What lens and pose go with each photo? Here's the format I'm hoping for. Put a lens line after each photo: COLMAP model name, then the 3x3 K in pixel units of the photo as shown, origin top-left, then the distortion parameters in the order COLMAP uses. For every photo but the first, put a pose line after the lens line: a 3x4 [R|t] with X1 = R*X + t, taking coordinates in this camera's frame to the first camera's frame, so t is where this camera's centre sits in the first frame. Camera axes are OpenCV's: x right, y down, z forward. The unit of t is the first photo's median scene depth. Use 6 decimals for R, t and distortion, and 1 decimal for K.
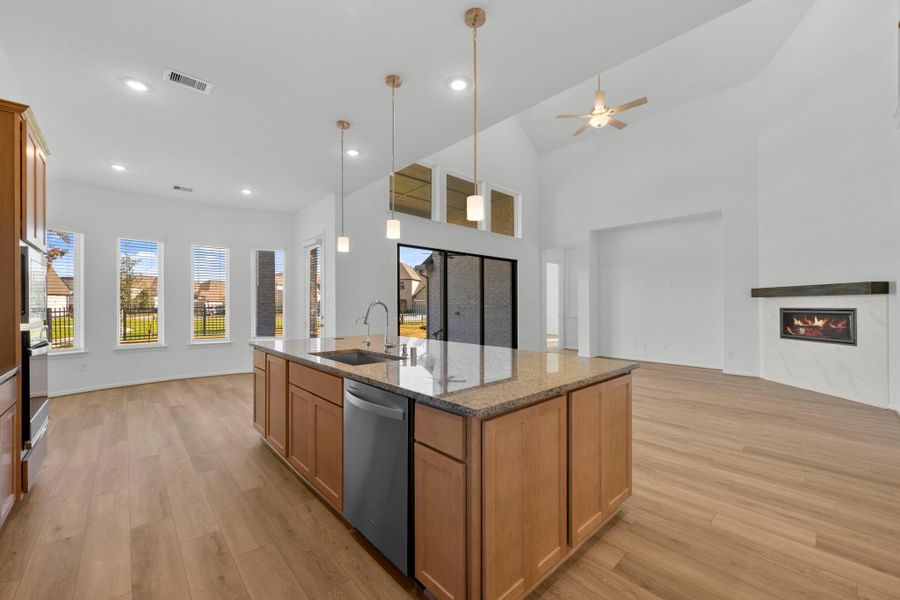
lens RADIAL K [[365.1, 0, 456.5], [0, 365.1, 303.8], [0, 0, 1]] dist [-0.000558, -0.000251]
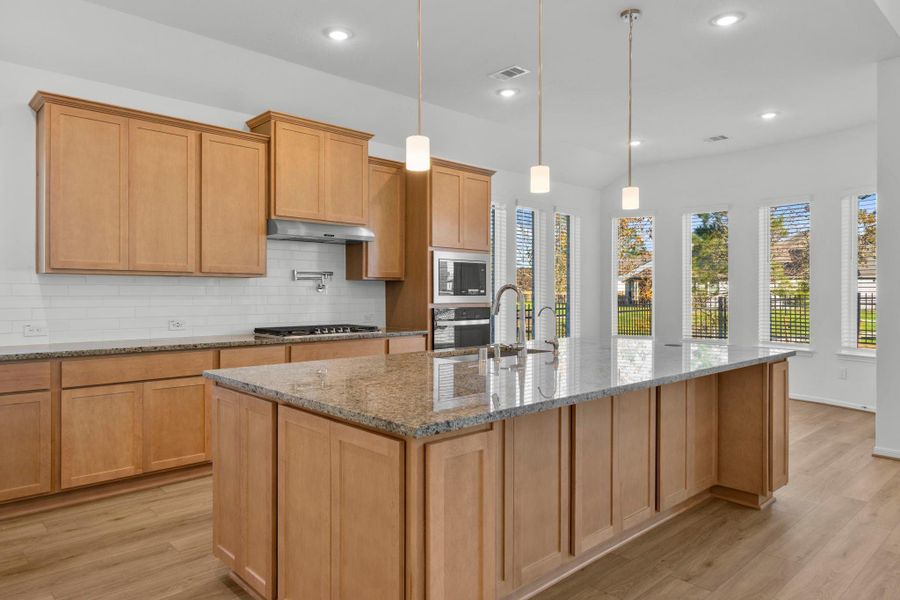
lens RADIAL K [[574.5, 0, 440.6], [0, 574.5, 304.3], [0, 0, 1]] dist [0.001343, 0.001851]
pose [[0.009660, 0.022252, -0.999706, 0.998386], [0.006646, 0.999729, 0.022317, 0.007899], [0.999931, -0.006859, 0.009509, 0.863026]]
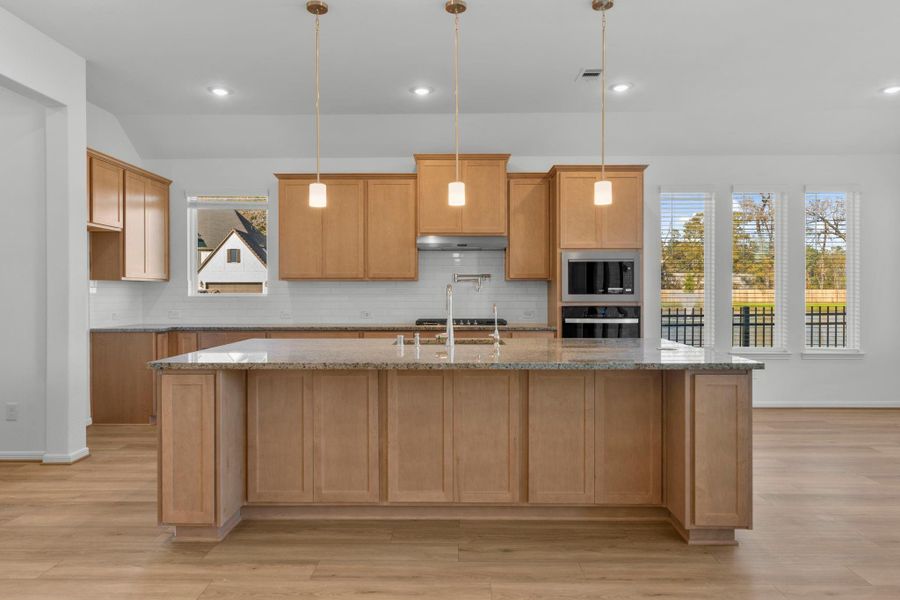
lens RADIAL K [[574.5, 0, 452.8], [0, 574.5, 295.1], [0, 0, 1]] dist [0.001343, 0.001851]
pose [[-0.675613, 0.008595, -0.737207, 0.843908], [0.009926, 0.999947, 0.002562, 0.016417], [0.737190, -0.005587, -0.675663, 2.006226]]
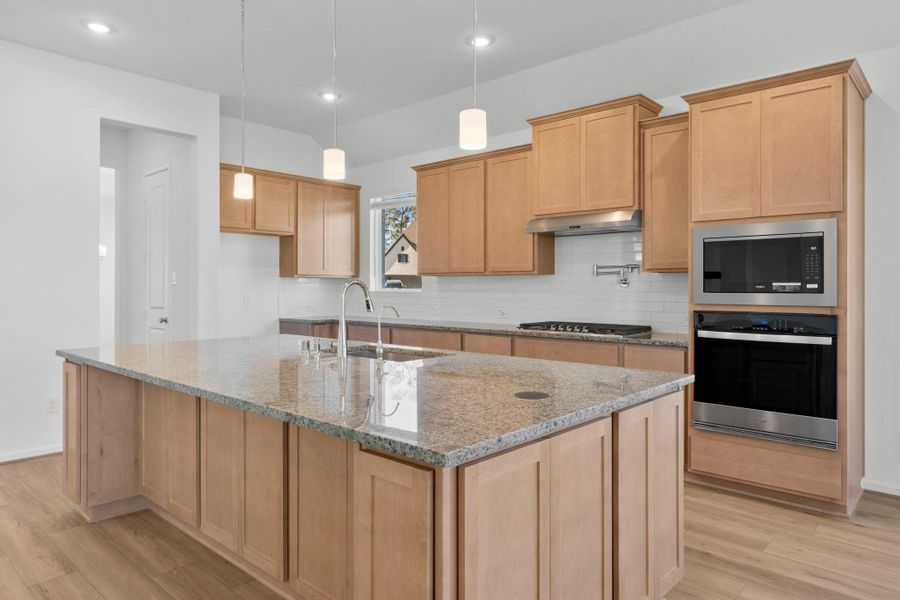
lens RADIAL K [[574.5, 0, 453.6], [0, 574.5, 284.5], [0, 0, 1]] dist [0.001343, 0.001851]
pose [[-0.994407, 0.001372, -0.105607, -0.287550], [0.002703, 0.999919, -0.012468, 0.018813], [0.105581, -0.012683, -0.994330, 2.178462]]
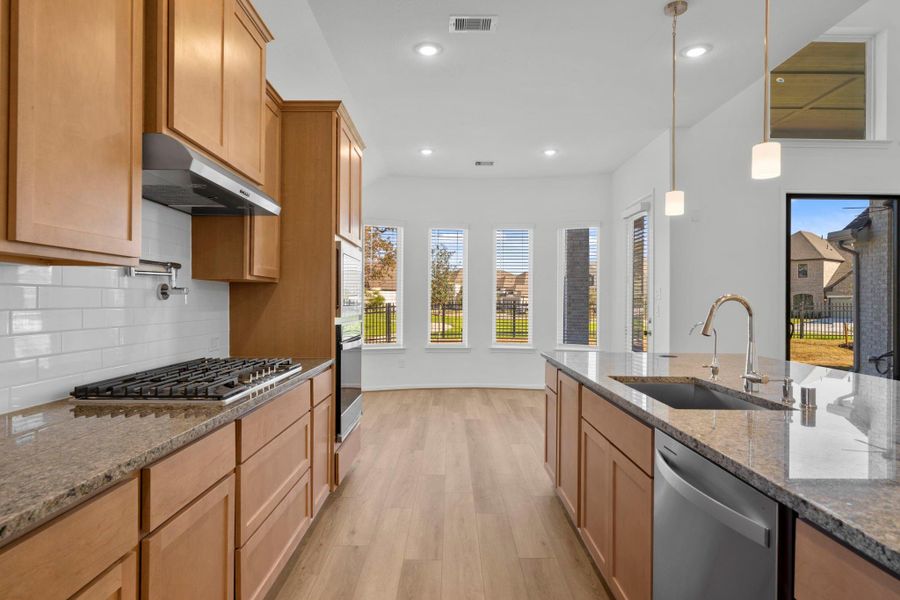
lens RADIAL K [[516.1, 0, 438.2], [0, 516.1, 298.5], [0, 0, 1]] dist [0.002138, 0.000082]
pose [[0.722679, 0.004175, -0.691172, 0.004027], [-0.007348, 0.999972, -0.001642, 0.002023], [0.691145, 0.006266, 0.722689, 0.134545]]
